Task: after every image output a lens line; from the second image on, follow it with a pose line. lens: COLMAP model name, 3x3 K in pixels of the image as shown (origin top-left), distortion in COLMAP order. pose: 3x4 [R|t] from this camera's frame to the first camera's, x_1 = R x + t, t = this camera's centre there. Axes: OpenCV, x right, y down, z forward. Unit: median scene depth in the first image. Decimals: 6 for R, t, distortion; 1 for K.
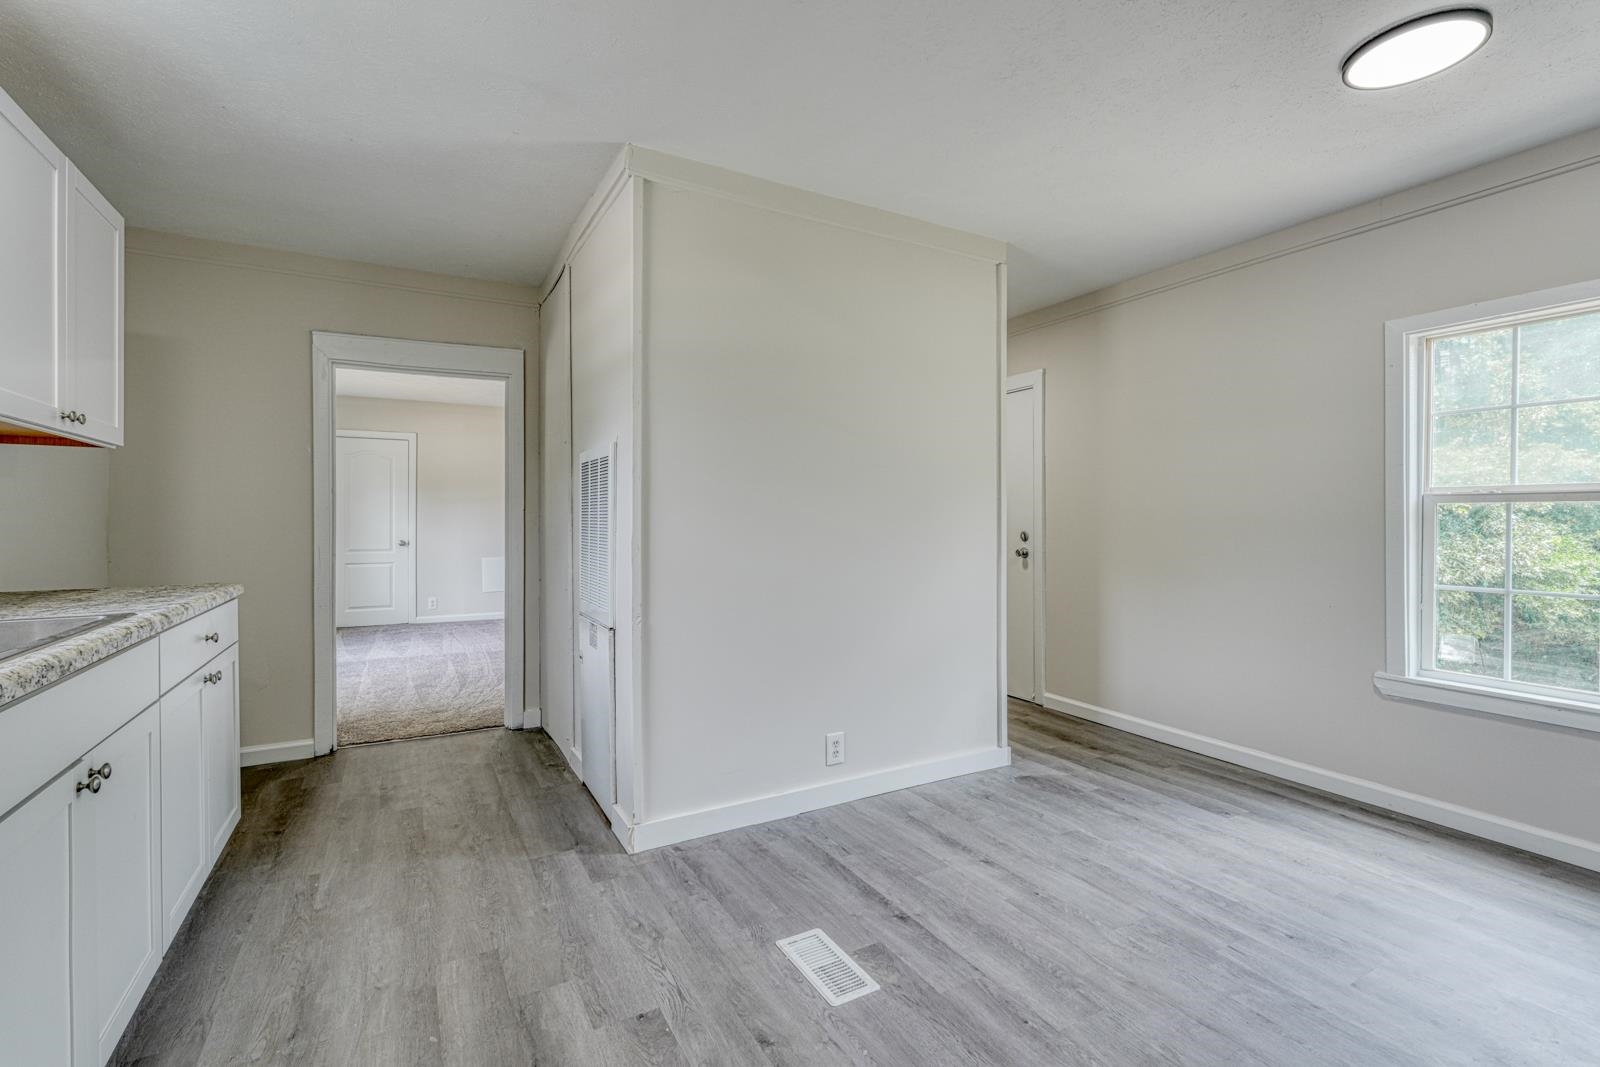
lens RADIAL K [[710.5, 0, 796.7], [0, 710.5, 519.6], [0, 0, 1]] dist [0.000027, -0.000076]
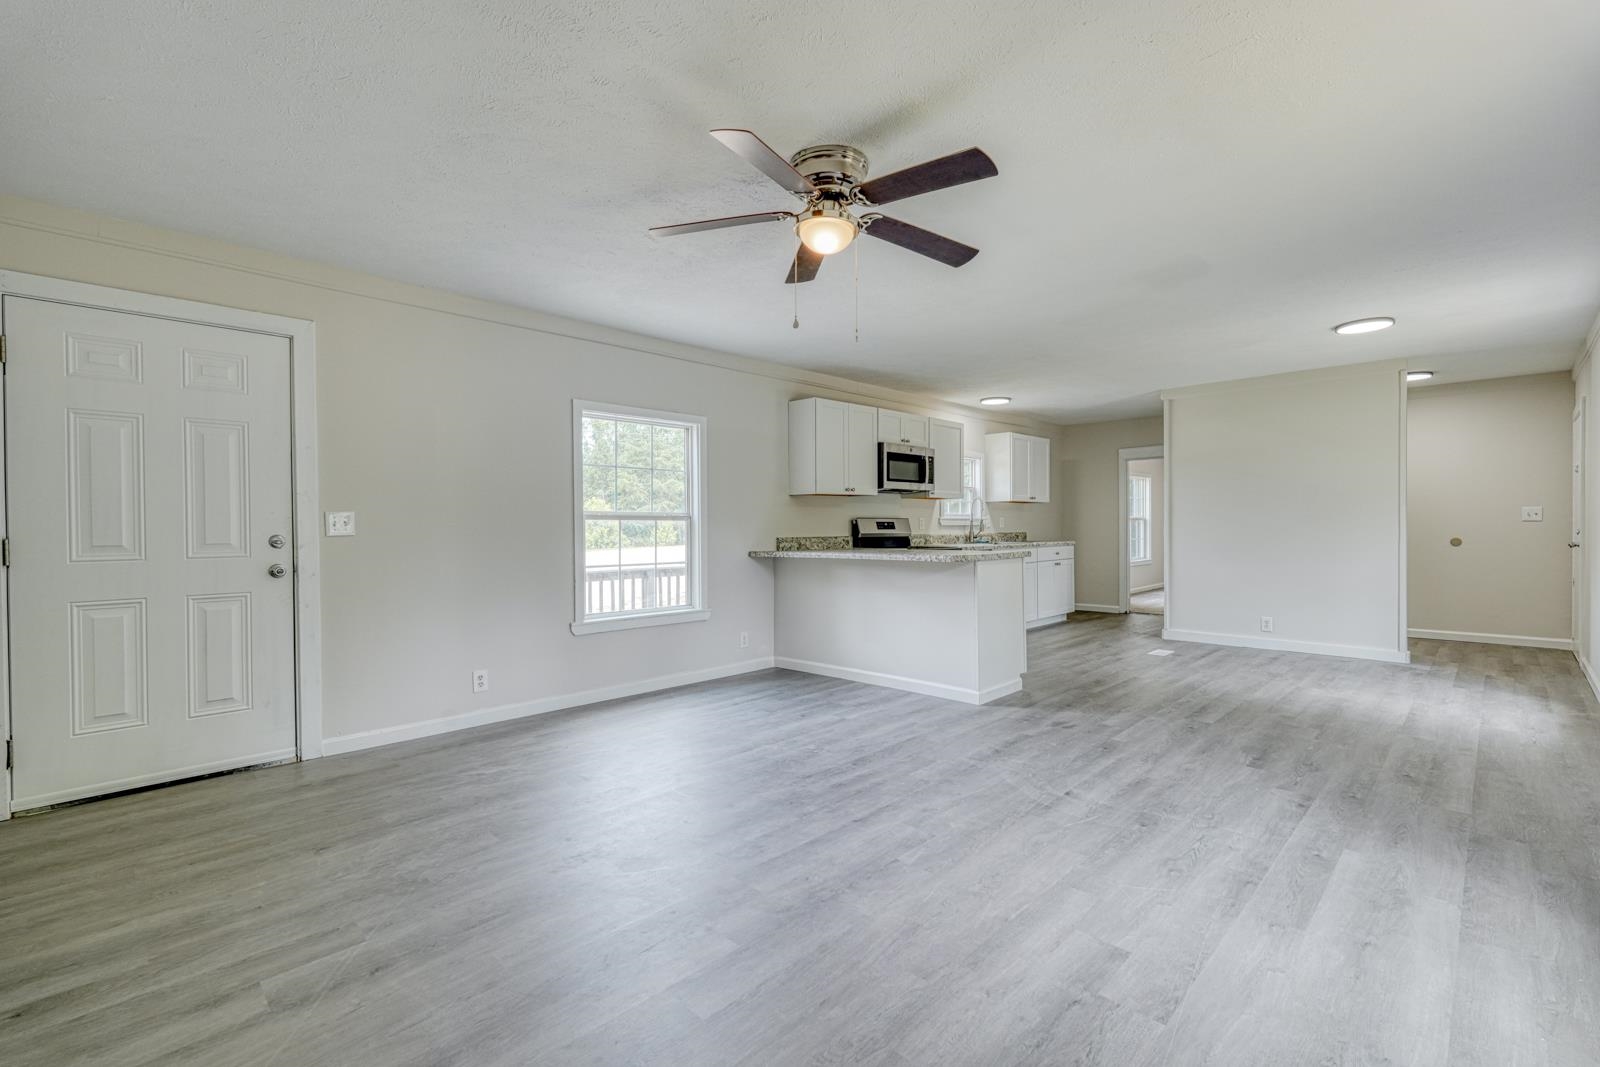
lens RADIAL K [[698.8, 0, 811.2], [0, 698.8, 533.5], [0, 0, 1]] dist [-0.001851, -0.000308]
pose [[0.284963, 0.008261, -0.958503, 1.729916], [0.007430, 0.999914, 0.010827, 0.007663], [0.958510, -0.010207, 0.284877, -0.964788]]
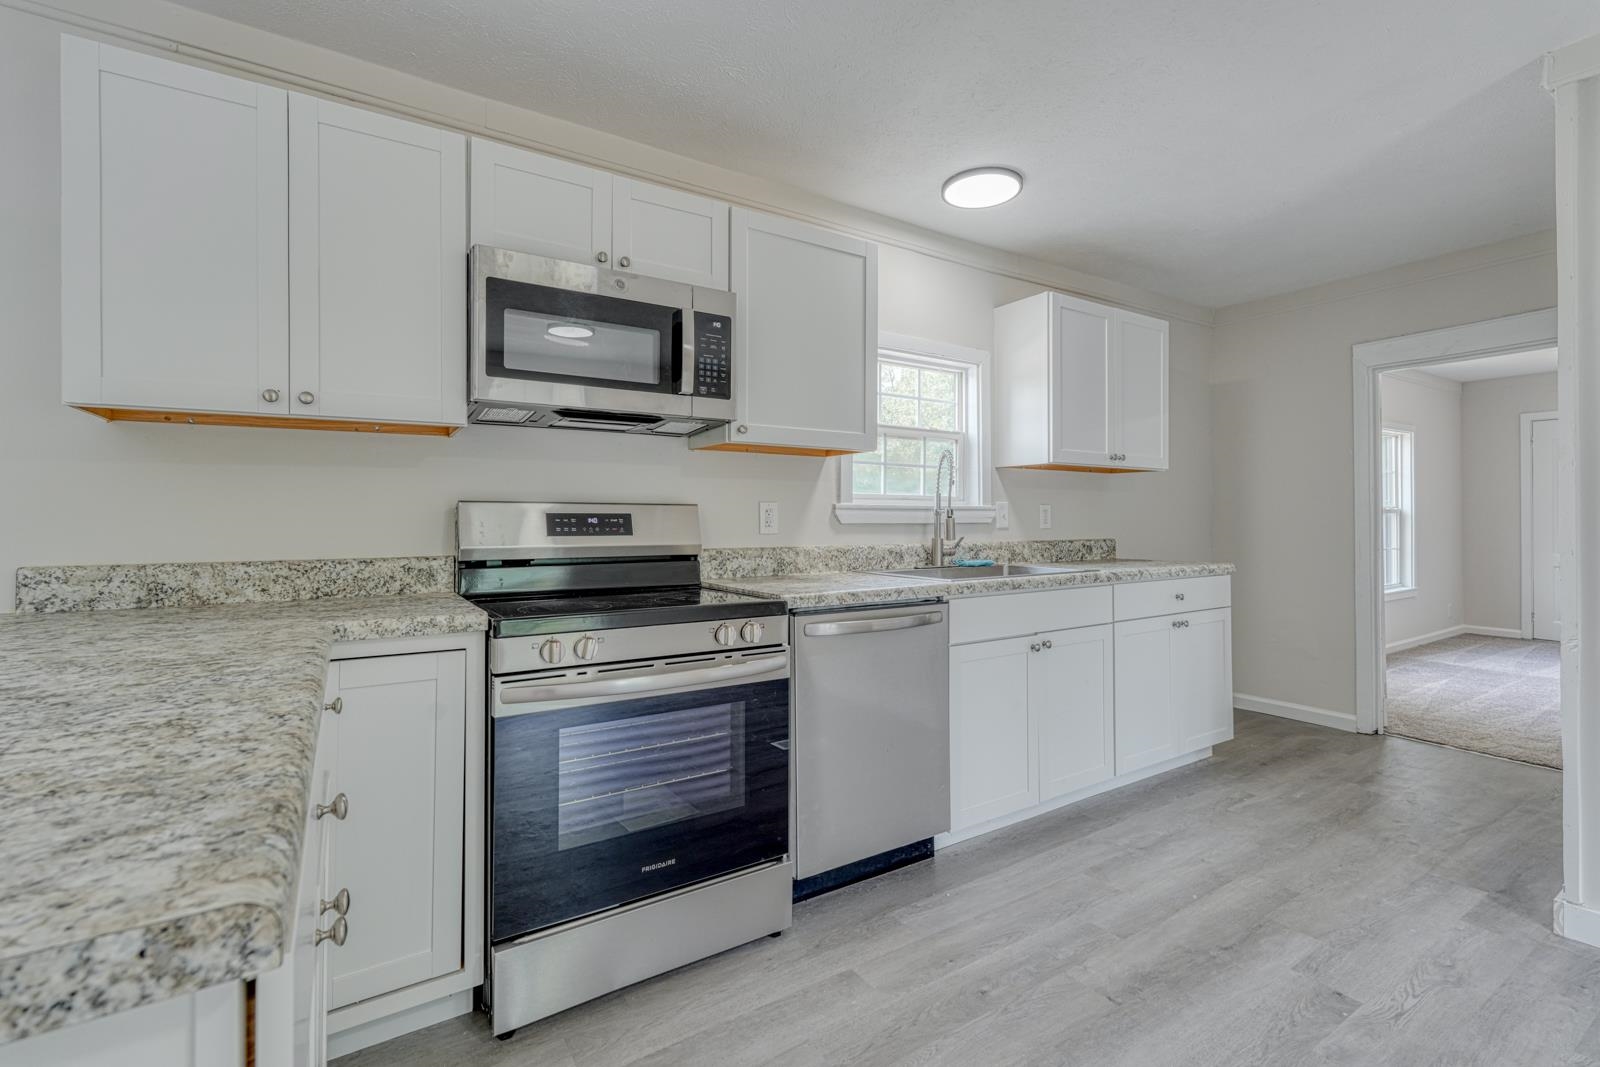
lens RADIAL K [[714.5, 0, 799.3], [0, 714.5, 509.4], [0, 0, 1]] dist [-0.000551, -0.000134]
pose [[0.063500, -0.013129, -0.997895, 0.441754], [0.001020, 0.999914, -0.013091, 0.002727], [0.997981, -0.000186, 0.063508, 0.083932]]
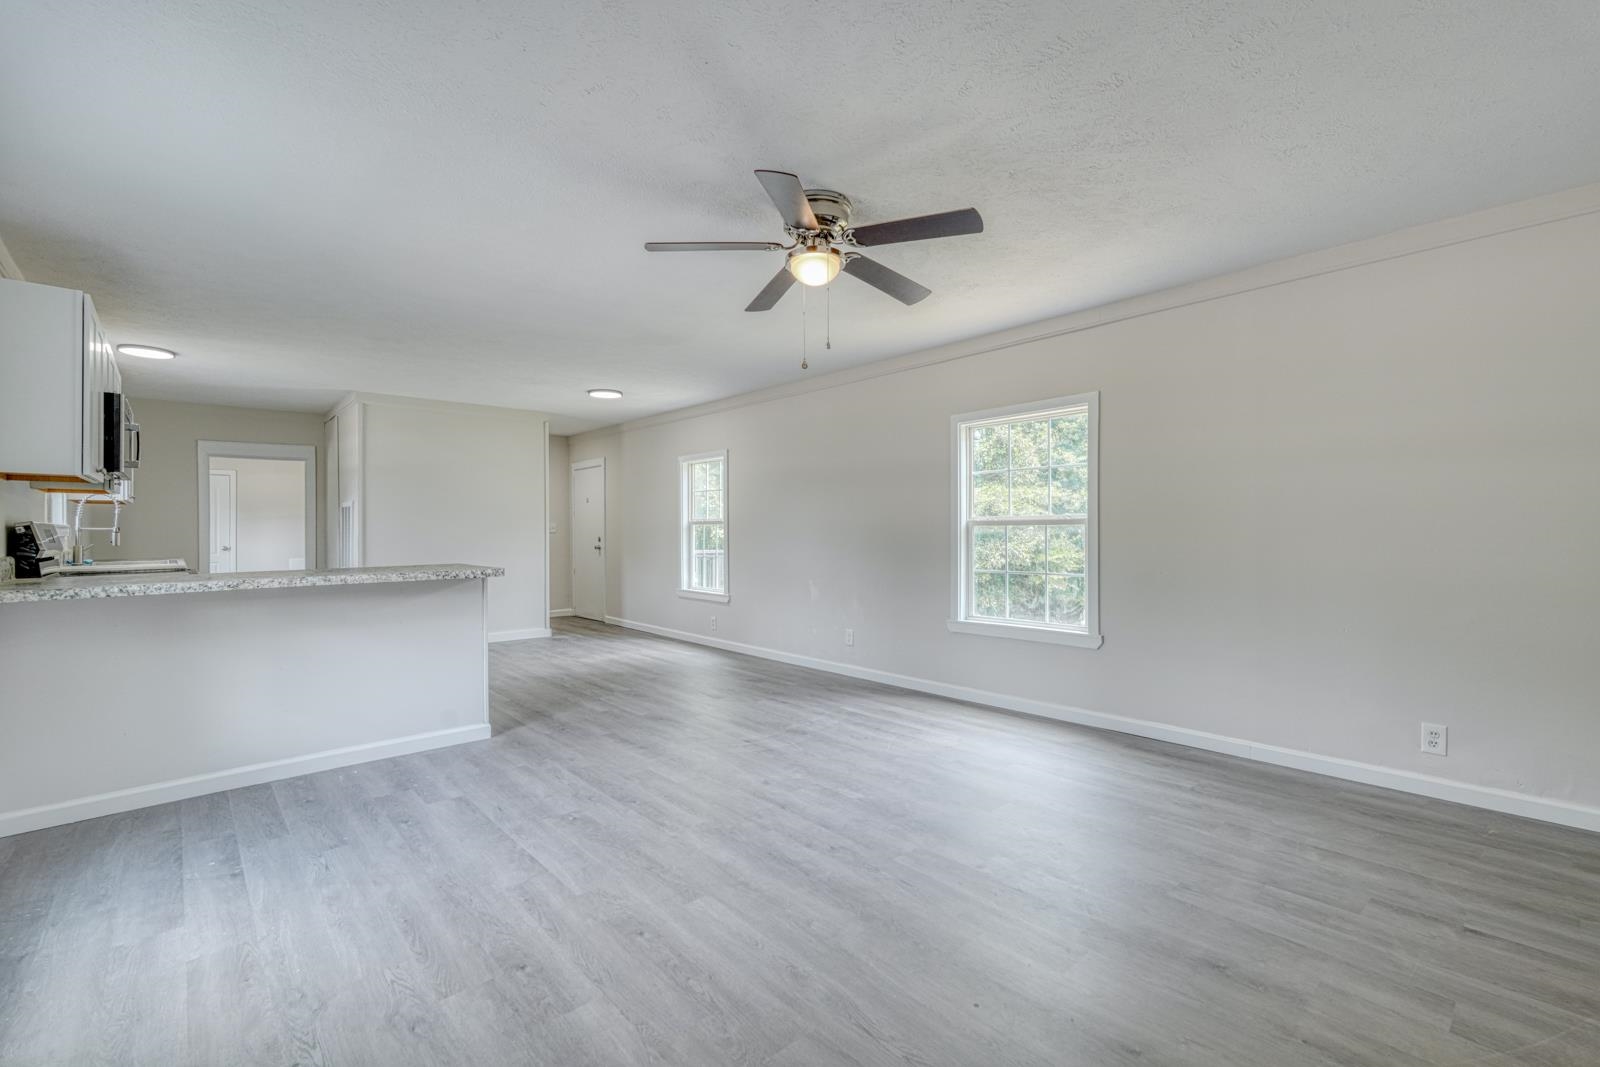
lens RADIAL K [[689.4, 0, 800.8], [0, 689.4, 524.2], [0, 0, 1]] dist [0.002979, 0.000018]
pose [[0.974808, -0.000885, 0.223042, 0.690424], [0.003012, 0.999953, -0.009195, 0.002056], [-0.223024, 0.009635, 0.974765, -1.607035]]
